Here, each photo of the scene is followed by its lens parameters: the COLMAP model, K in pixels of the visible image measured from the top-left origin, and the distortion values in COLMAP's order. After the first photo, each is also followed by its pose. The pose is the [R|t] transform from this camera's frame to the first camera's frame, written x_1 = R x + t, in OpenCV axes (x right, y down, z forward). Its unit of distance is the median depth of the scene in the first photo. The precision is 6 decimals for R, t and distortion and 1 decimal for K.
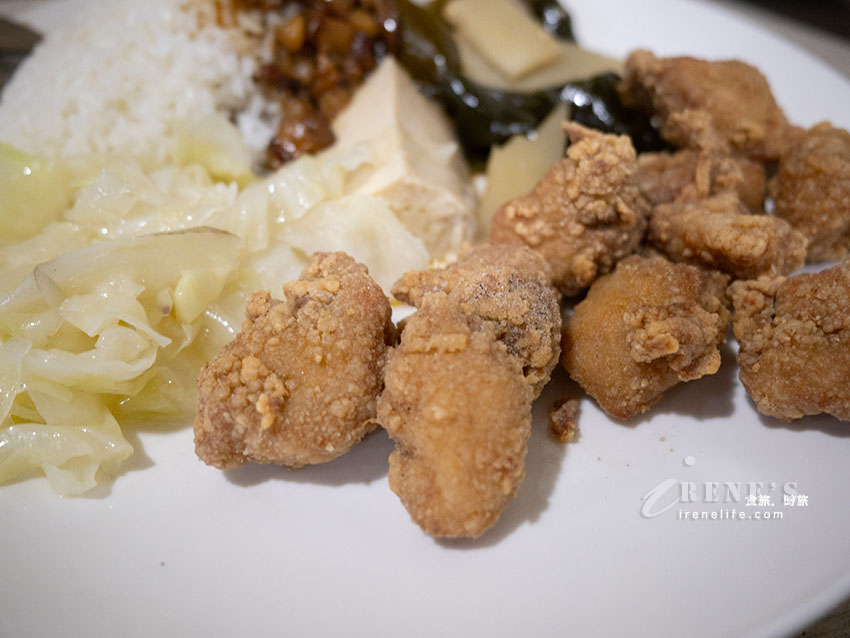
lens RADIAL K [[761.3, 0, 428.9], [0, 761.3, 324.9], [0, 0, 1]] dist [-0.027760, 0.007110]
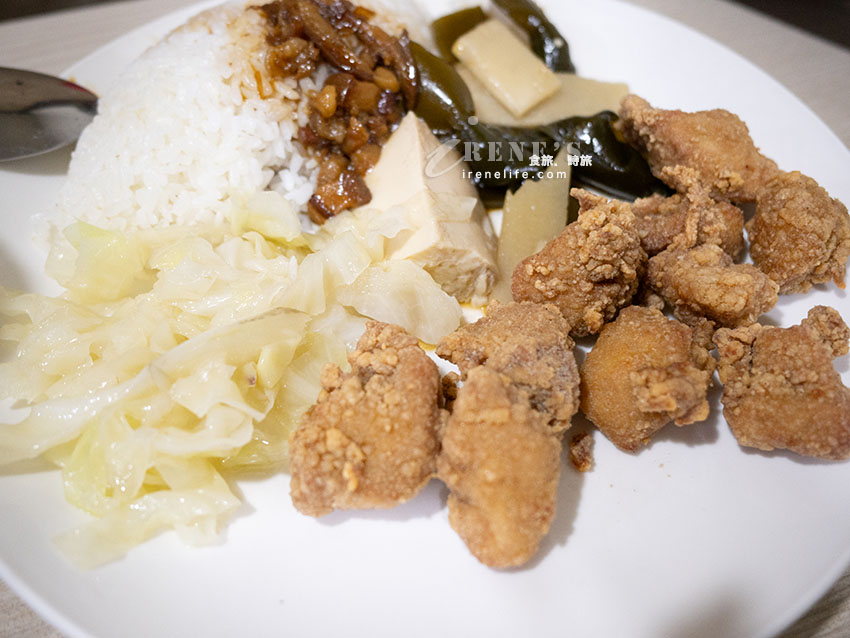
lens RADIAL K [[736.1, 0, 425.0], [0, 736.1, 319.0], [0, 0, 1]] dist [-0.034348, 0.000856]
pose [[0.998906, -0.043788, 0.016414, -0.088056], [0.041580, 0.992291, 0.116744, -0.245084], [-0.021400, -0.115934, 0.993026, -0.154470]]
